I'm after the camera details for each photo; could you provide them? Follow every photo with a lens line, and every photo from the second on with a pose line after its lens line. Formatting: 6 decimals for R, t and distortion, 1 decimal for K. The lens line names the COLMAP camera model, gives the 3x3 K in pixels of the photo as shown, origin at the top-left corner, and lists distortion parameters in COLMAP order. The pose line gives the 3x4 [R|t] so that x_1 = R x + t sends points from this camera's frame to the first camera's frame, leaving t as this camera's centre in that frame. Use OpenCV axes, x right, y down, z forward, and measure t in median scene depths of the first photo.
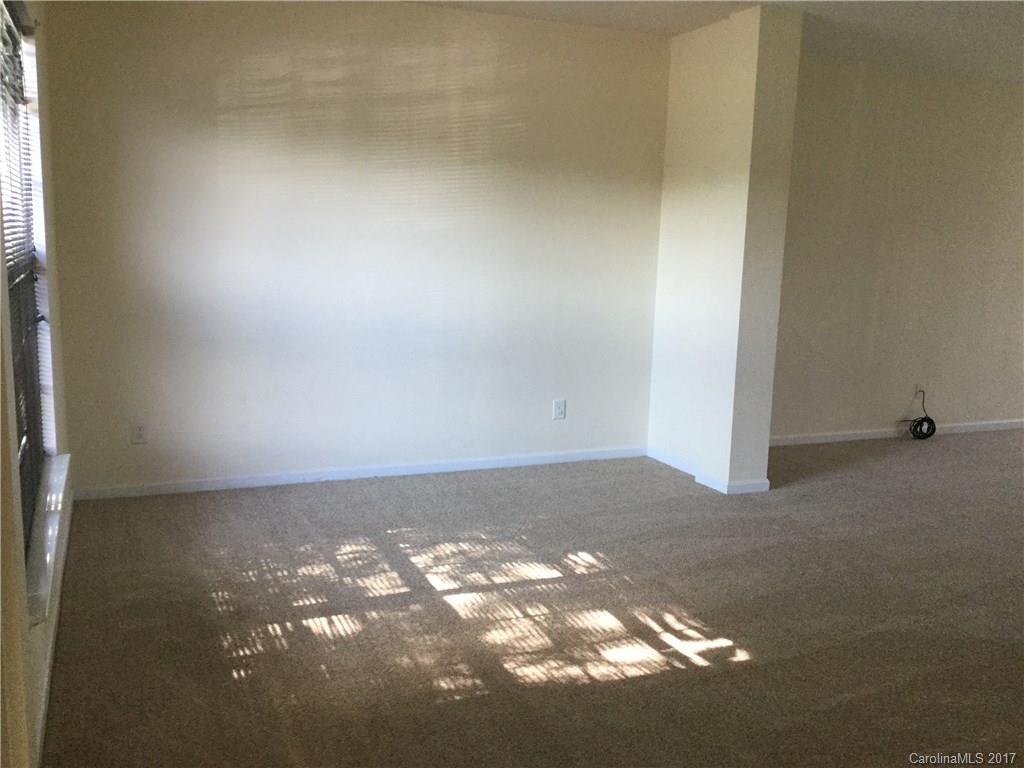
lens RADIAL K [[941.7, 0, 512.0], [0, 941.7, 384.0], [0, 0, 1]] dist [0.157658, -0.284260]
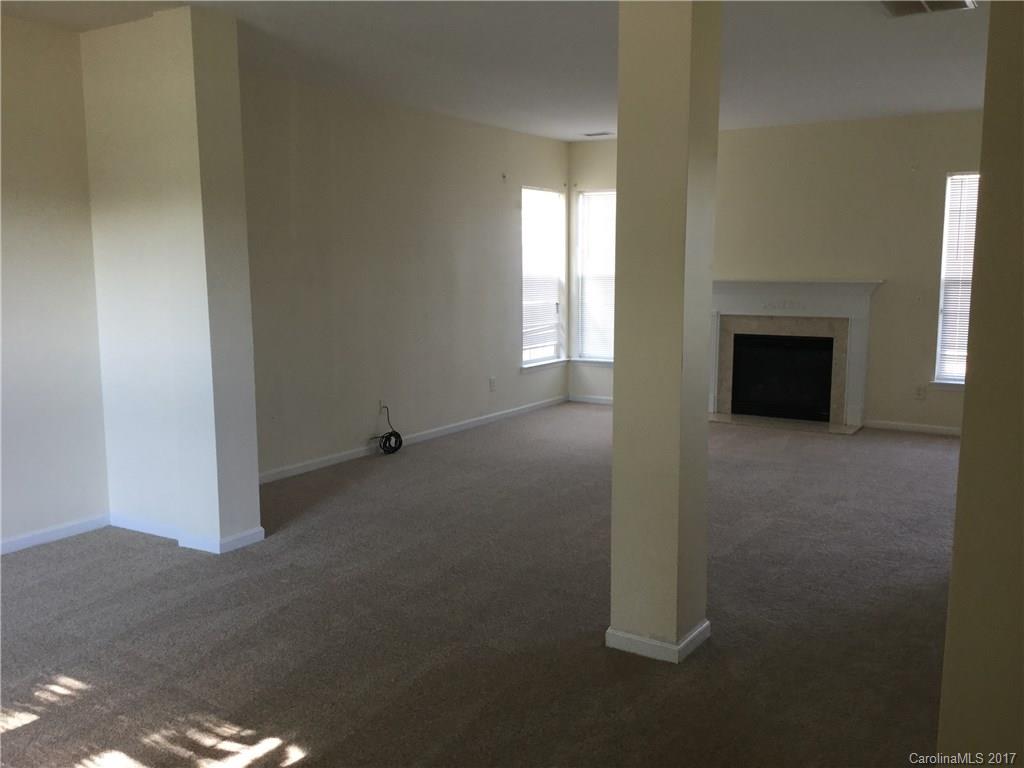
lens RADIAL K [[941.7, 0, 512.0], [0, 941.7, 384.0], [0, 0, 1]] dist [0.157658, -0.284260]
pose [[0.827121, -0.111967, 0.550758, -0.021107], [0.123618, 0.992200, 0.016063, -0.021457], [-0.548260, 0.054797, 0.834511, 0.102734]]
